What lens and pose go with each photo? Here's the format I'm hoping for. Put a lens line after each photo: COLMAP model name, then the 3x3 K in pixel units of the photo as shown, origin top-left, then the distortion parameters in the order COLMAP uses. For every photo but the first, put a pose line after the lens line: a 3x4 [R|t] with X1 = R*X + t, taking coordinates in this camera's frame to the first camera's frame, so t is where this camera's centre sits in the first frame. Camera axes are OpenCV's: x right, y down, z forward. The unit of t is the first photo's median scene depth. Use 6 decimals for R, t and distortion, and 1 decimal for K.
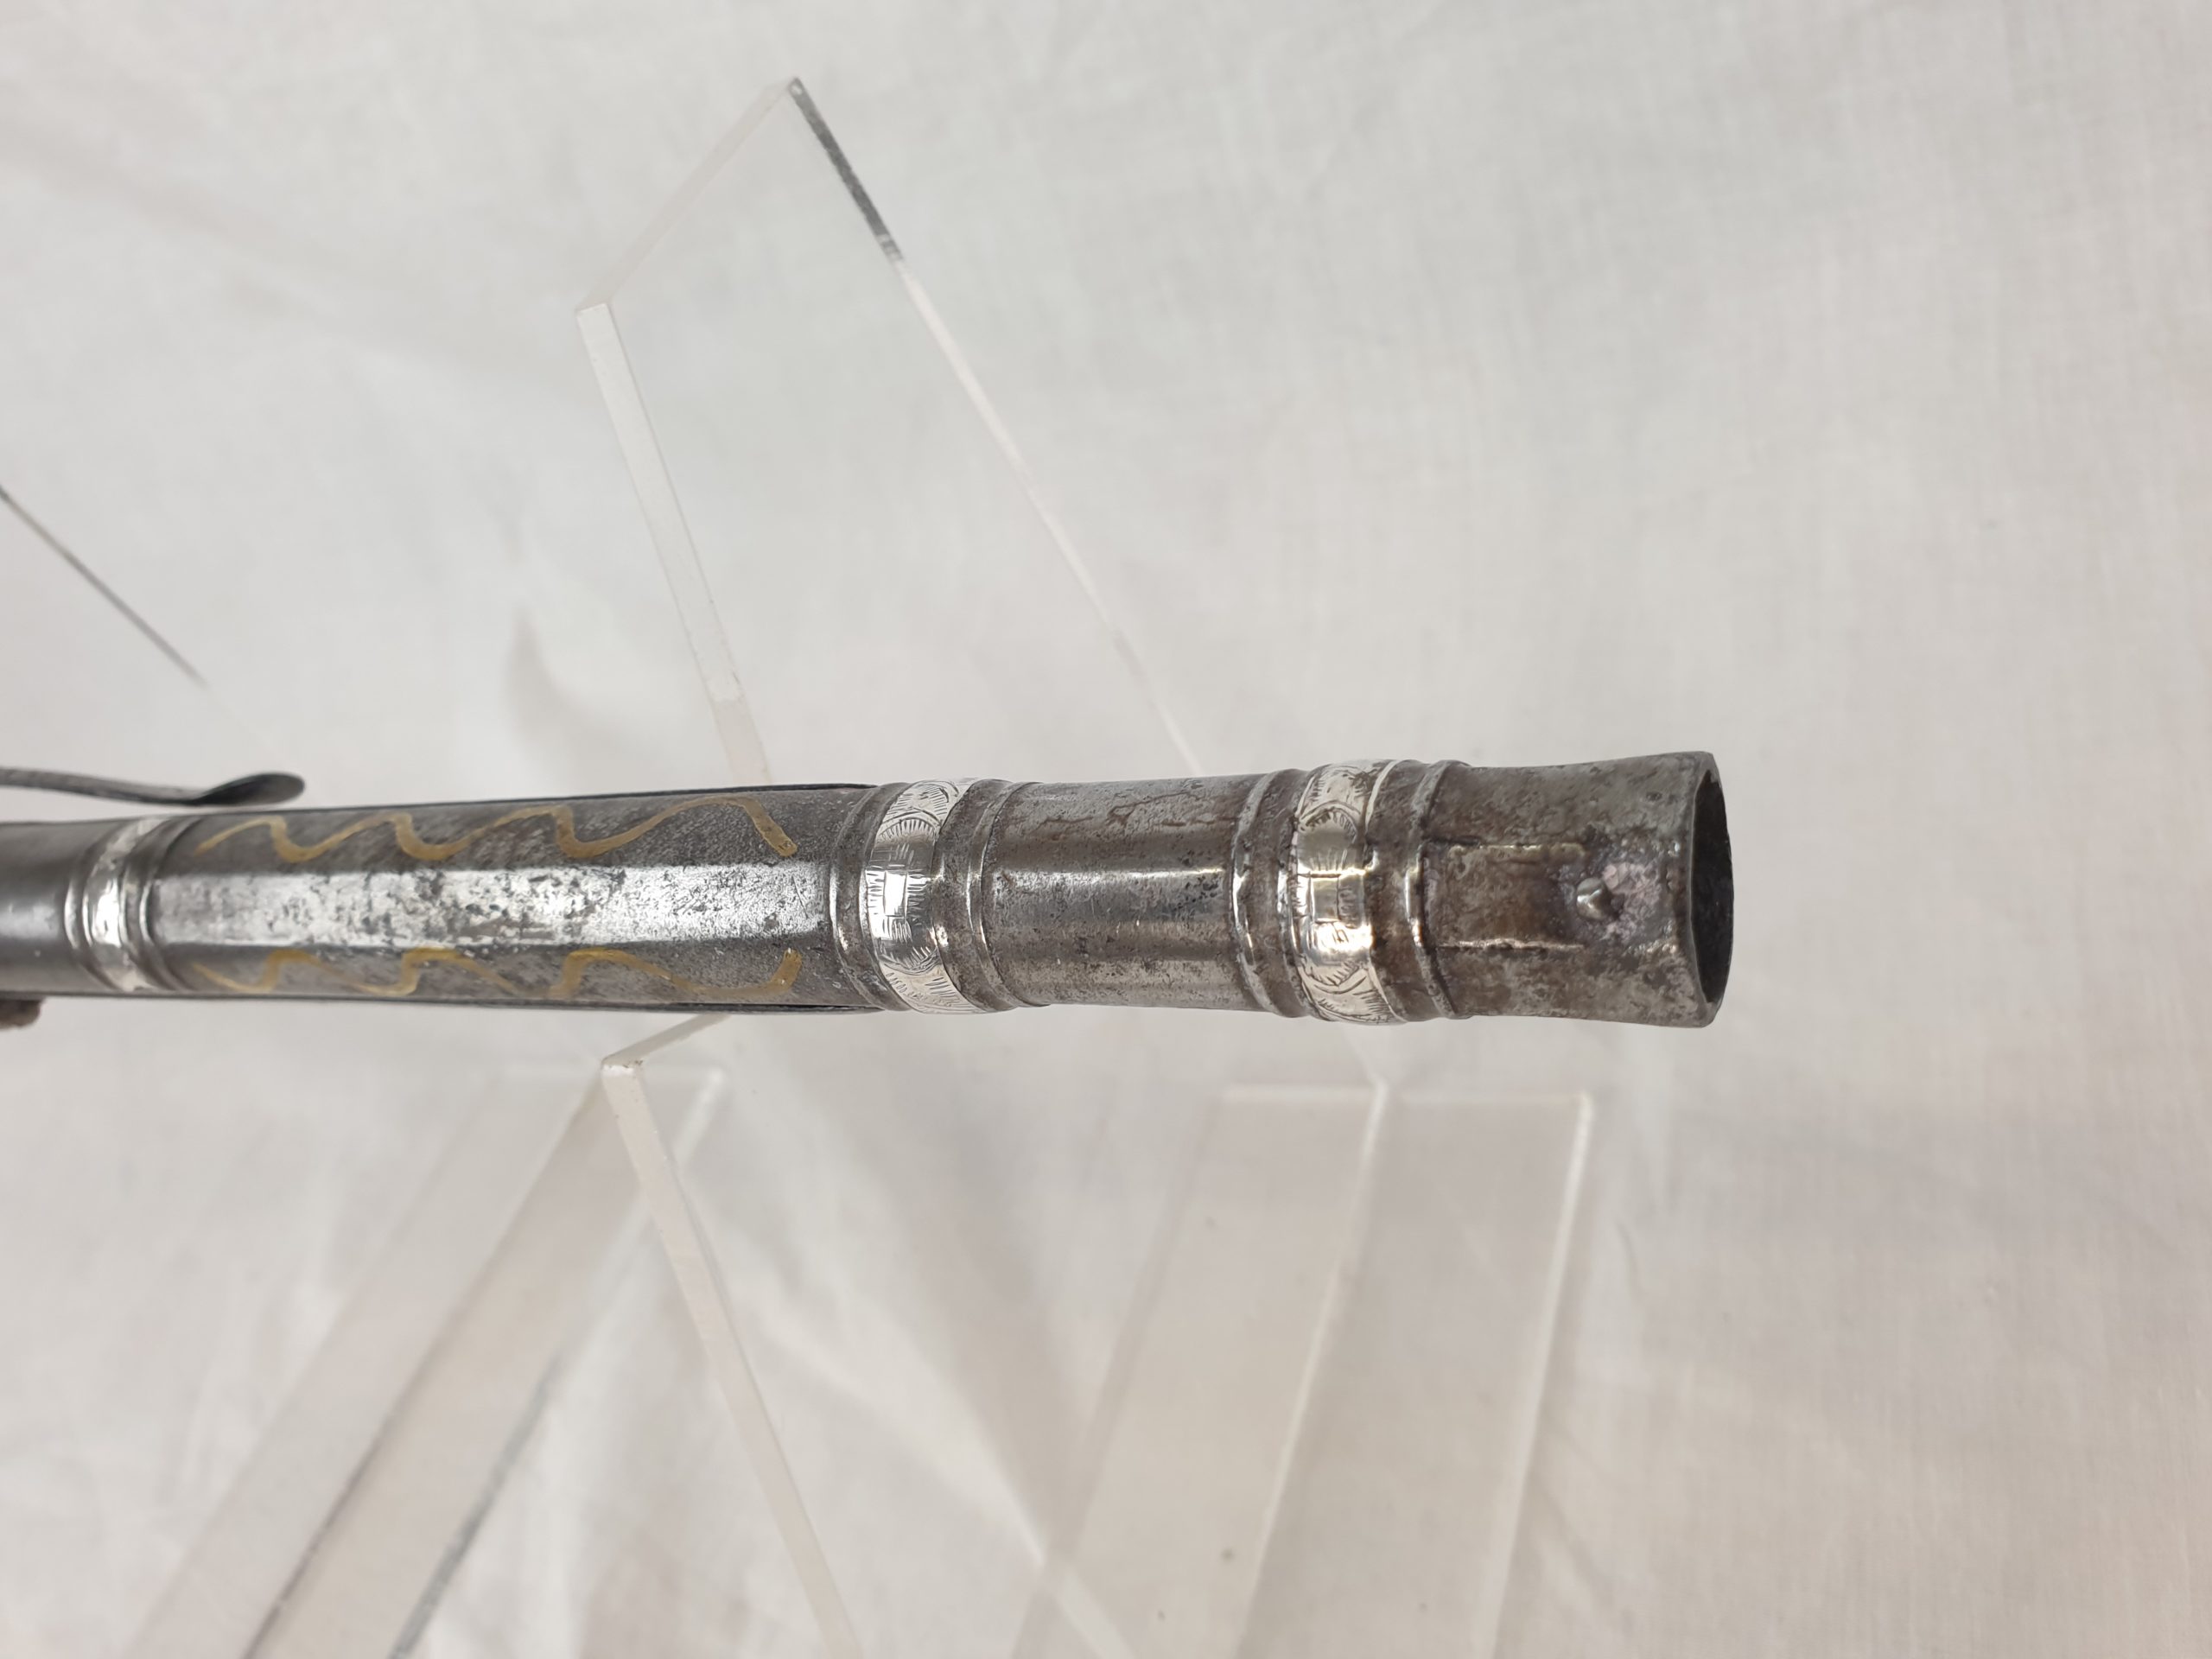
lens RADIAL K [[1838.7, 0, 1140.5], [0, 1838.7, 843.3], [0, 0, 1]] dist [-0.028563, 0.024394]
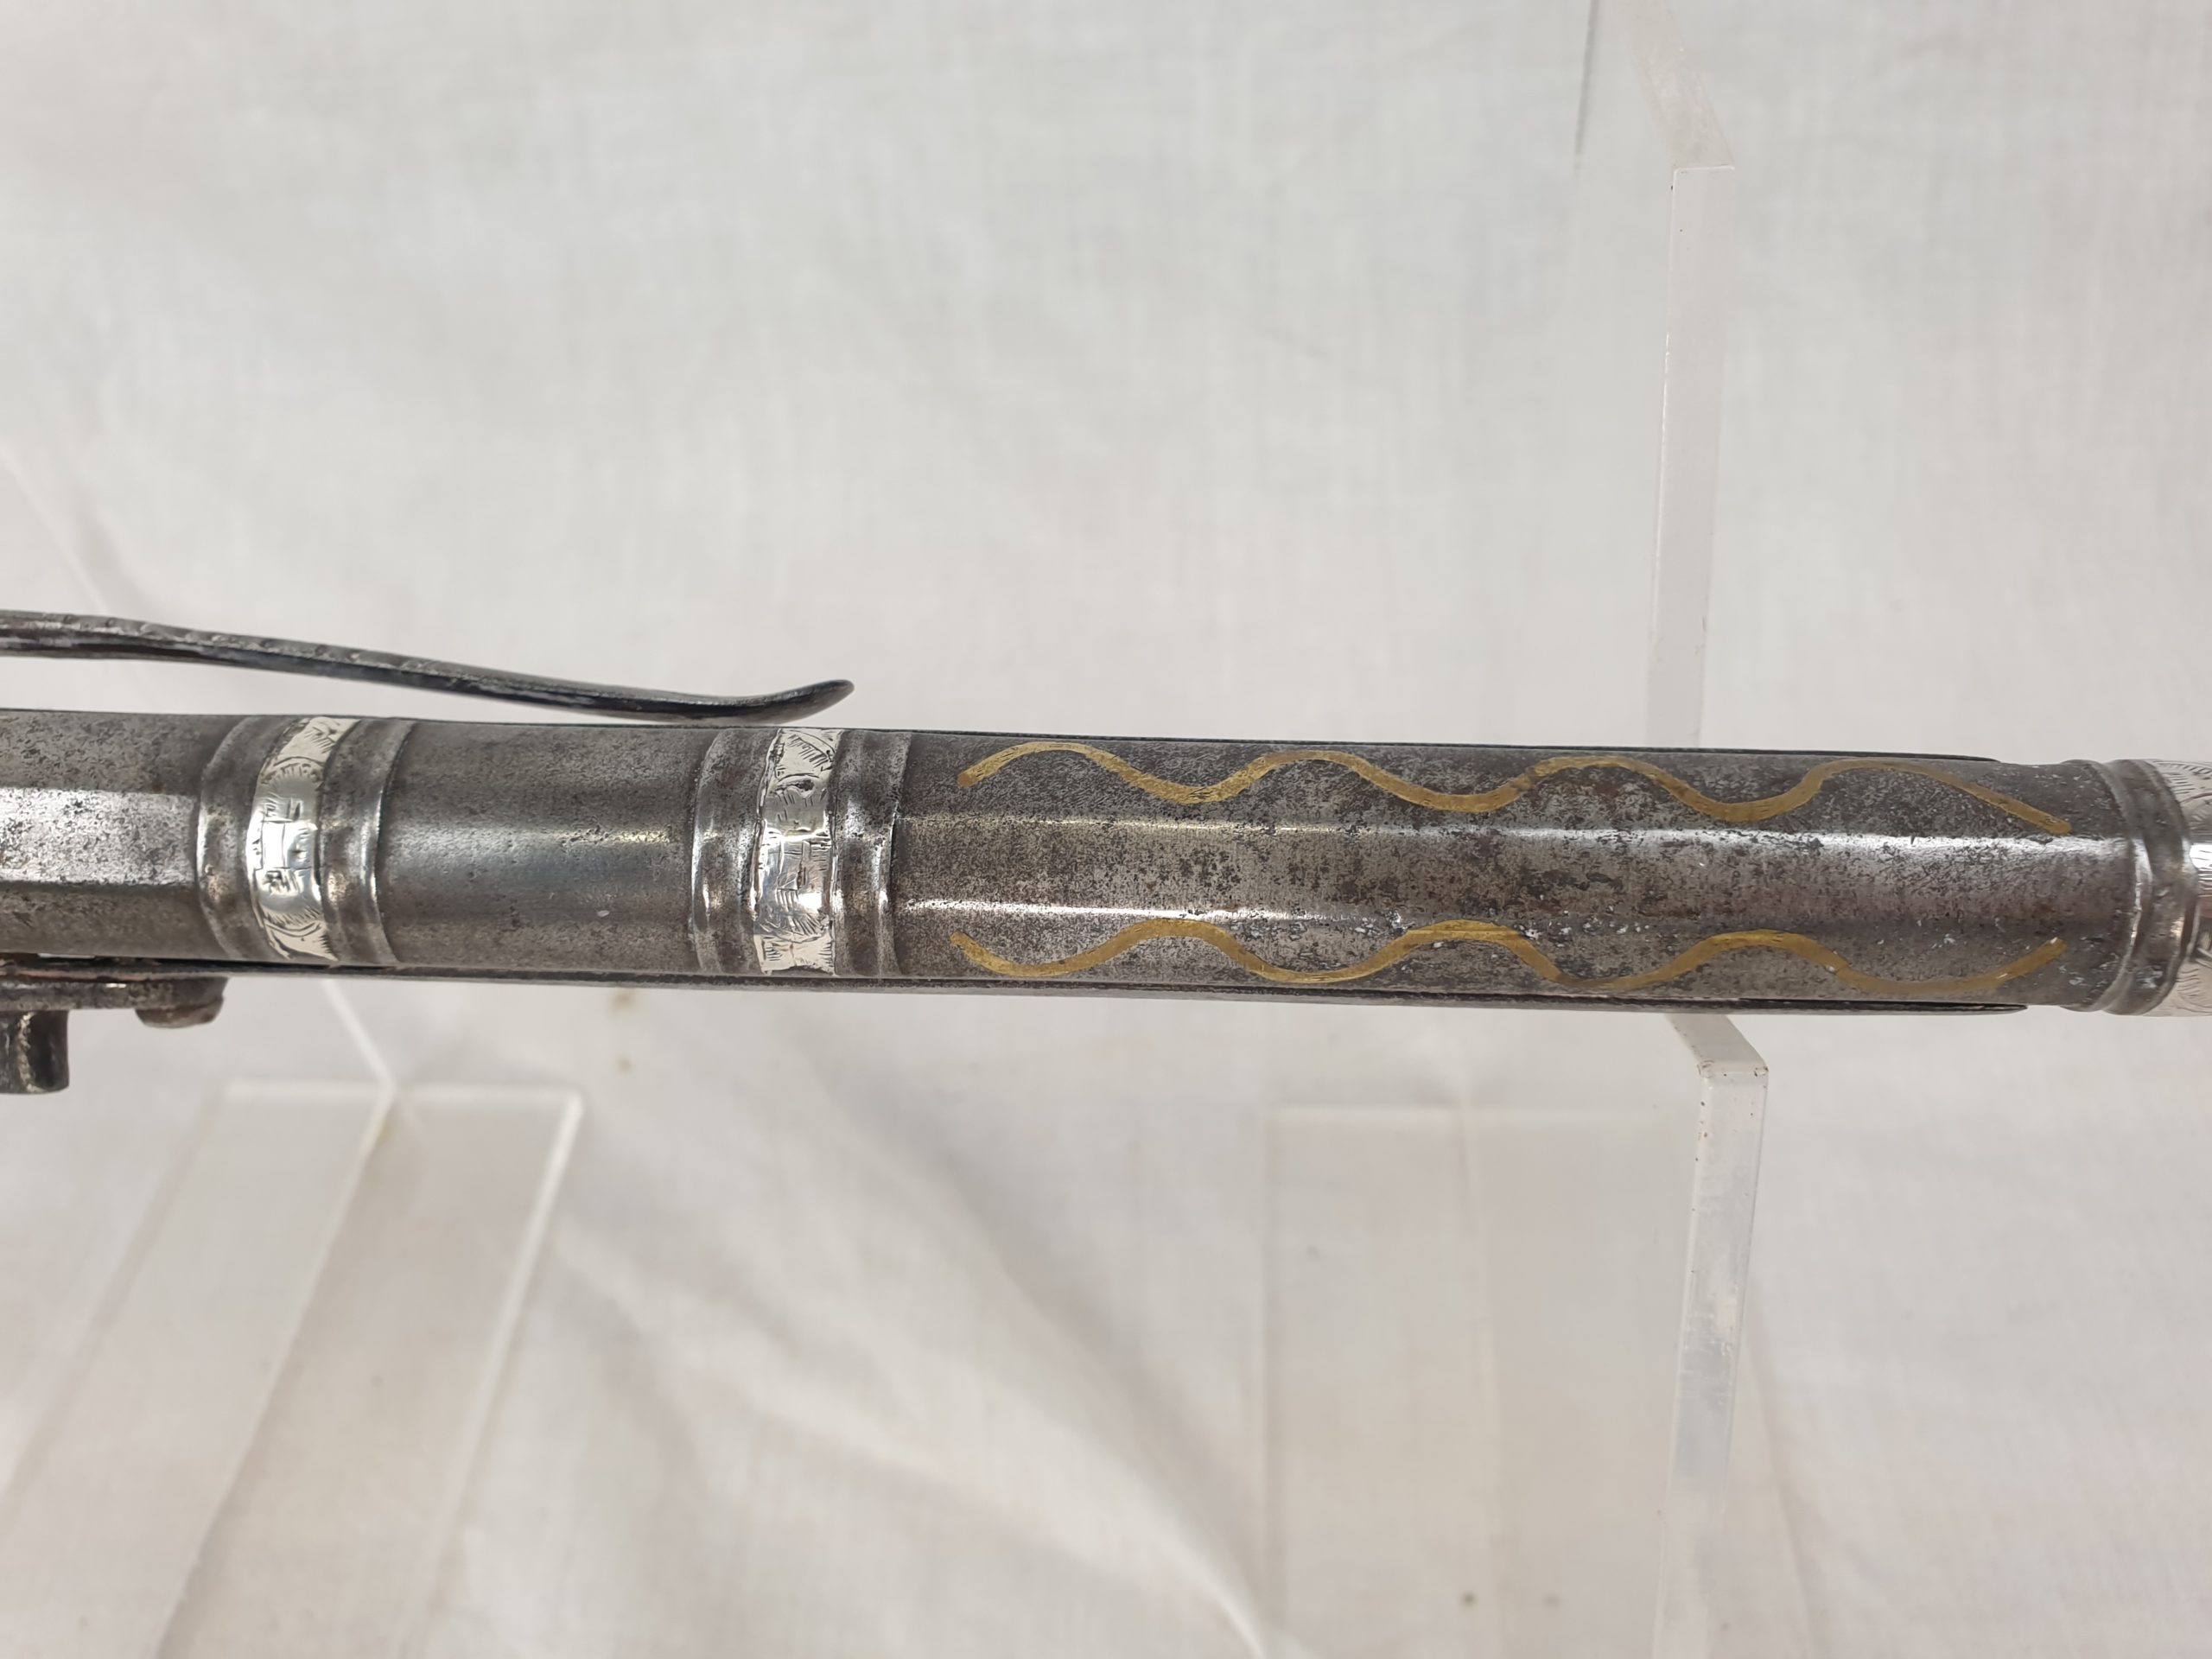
lens RADIAL K [[1838.7, 0, 1112.9], [0, 1838.7, 826.9], [0, 0, 1]] dist [-0.028563, 0.024394]
pose [[0.897457, 0.060757, 0.436898, -0.465672], [-0.050605, 0.998111, -0.034850, 0.026993], [-0.438190, 0.009167, 0.898836, 0.193101]]
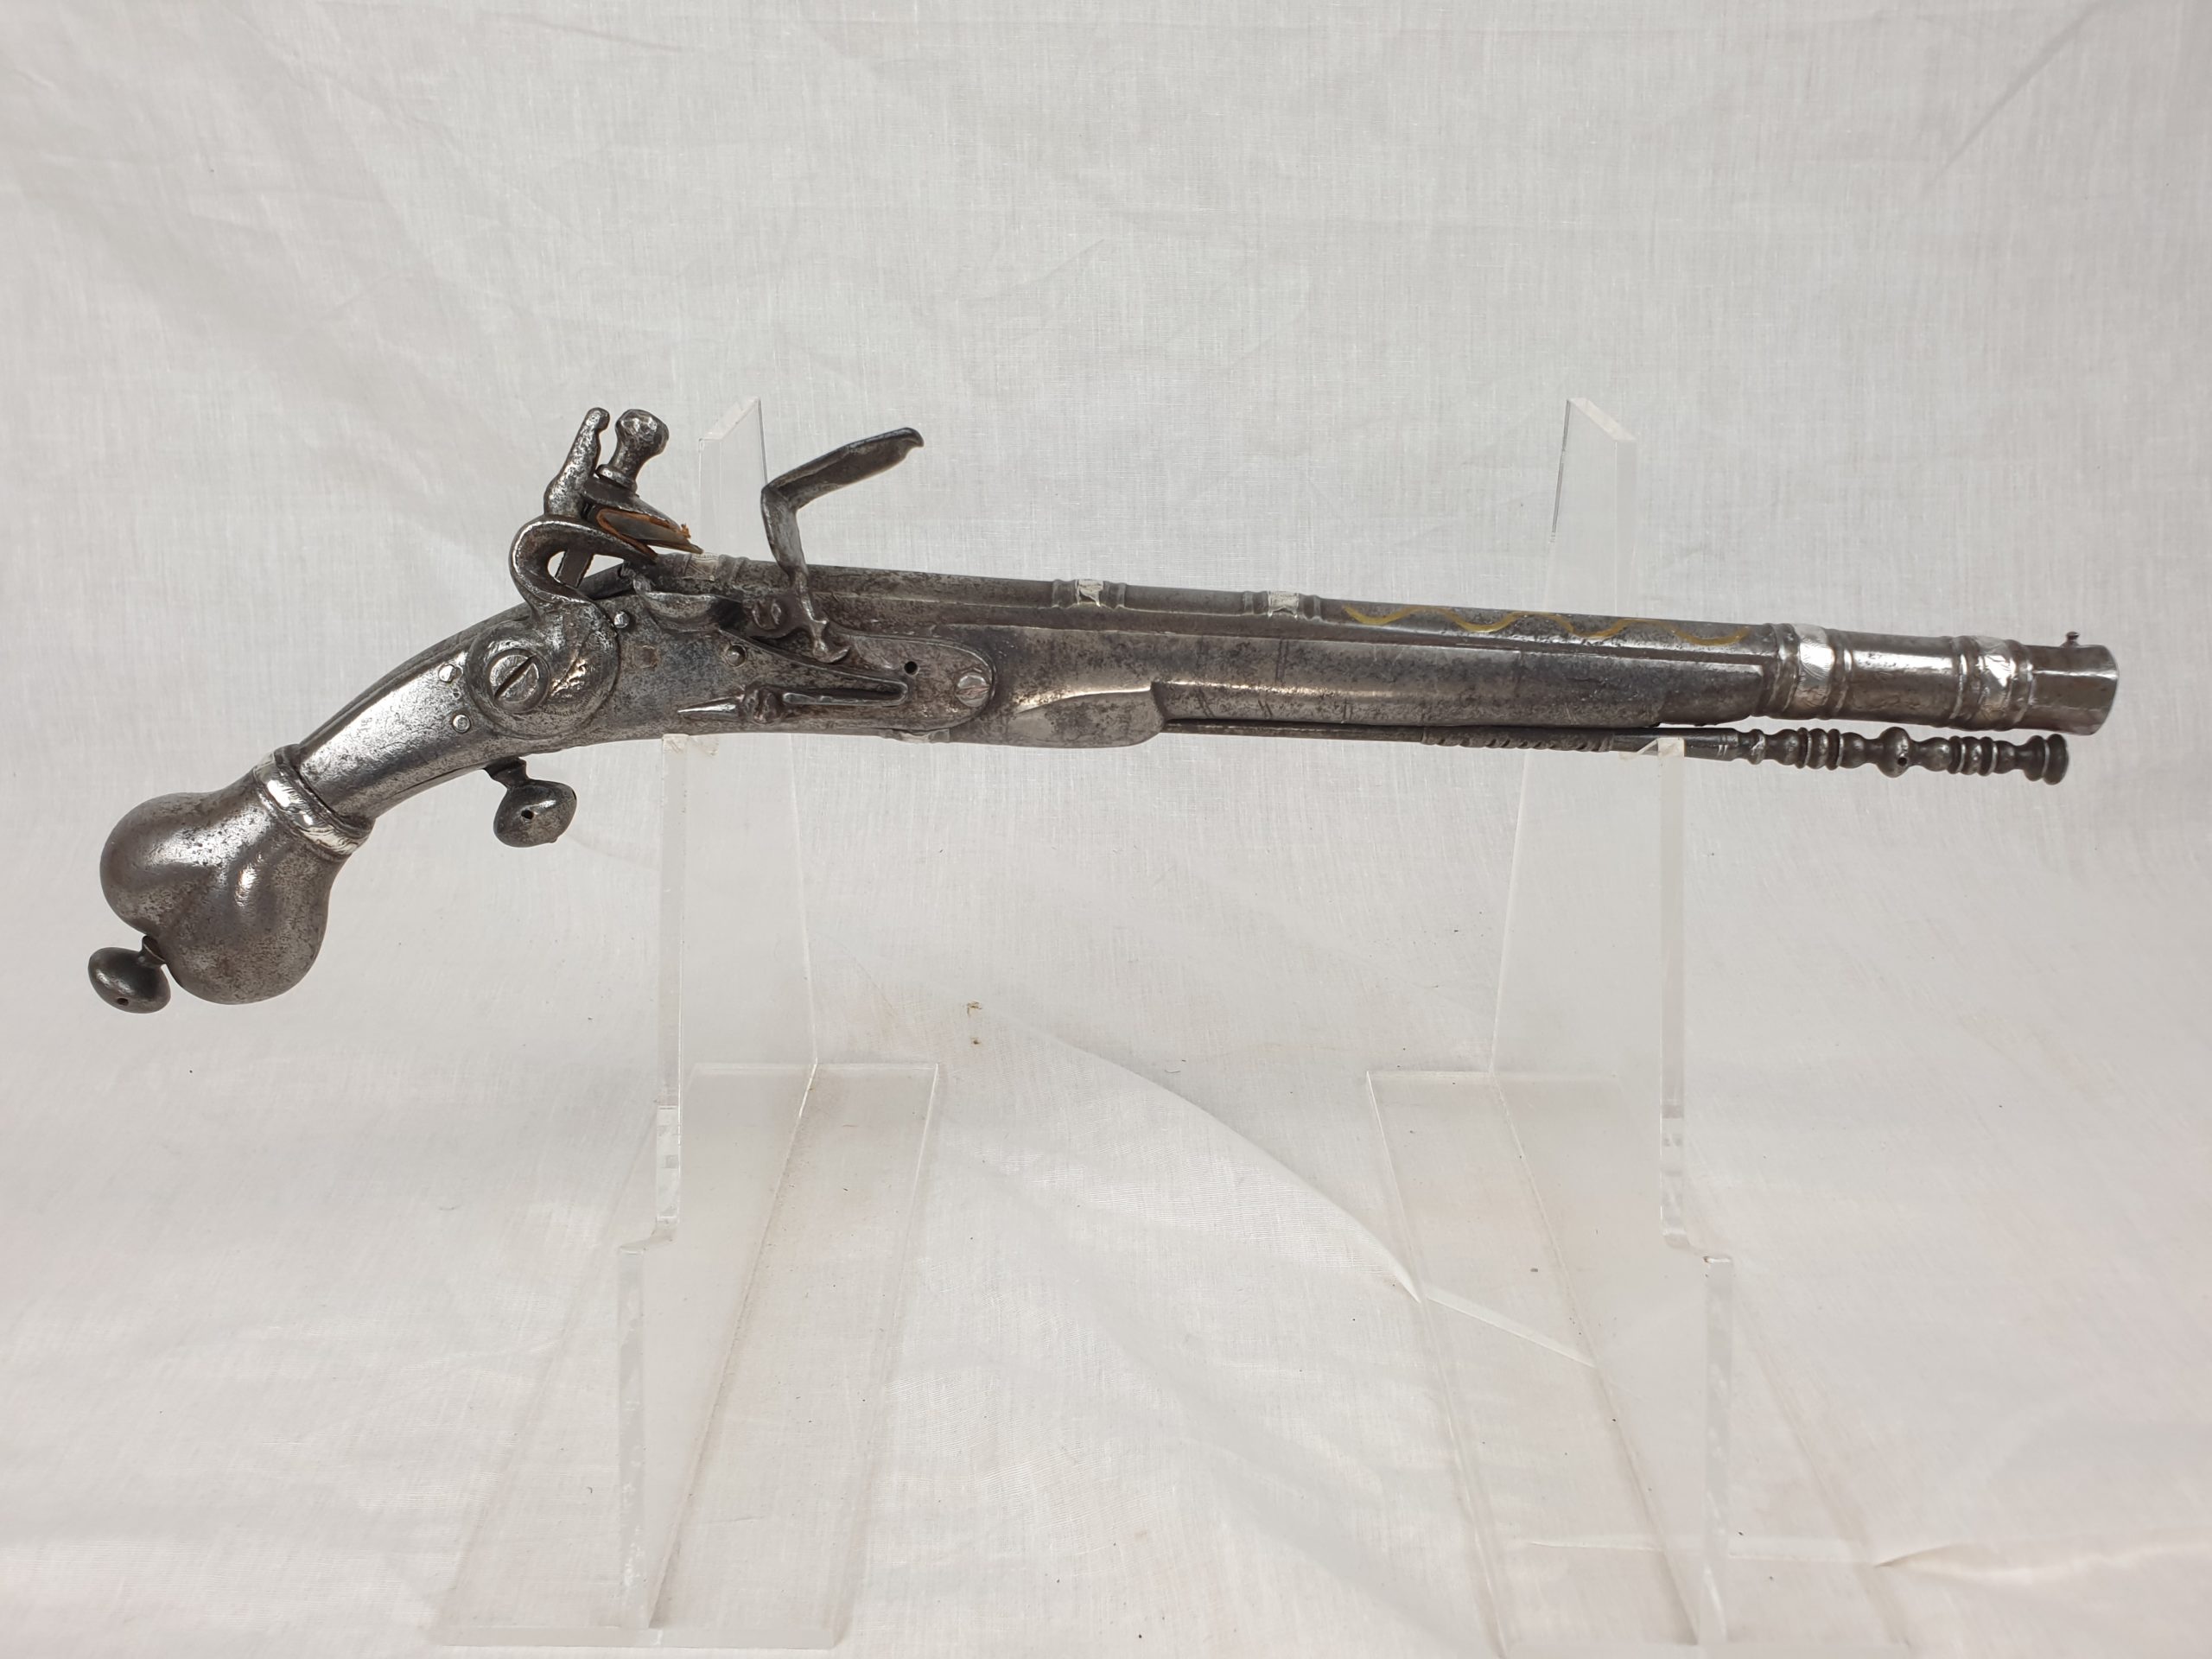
lens RADIAL K [[1838.7, 0, 1129.0], [0, 1838.7, 787.6], [0, 0, 1]] dist [-0.028563, 0.024394]
pose [[0.847064, 0.258826, 0.464210, -0.934494], [-0.054087, 0.910856, -0.409164, 0.566185], [-0.528732, 0.321480, 0.785553, -0.180798]]
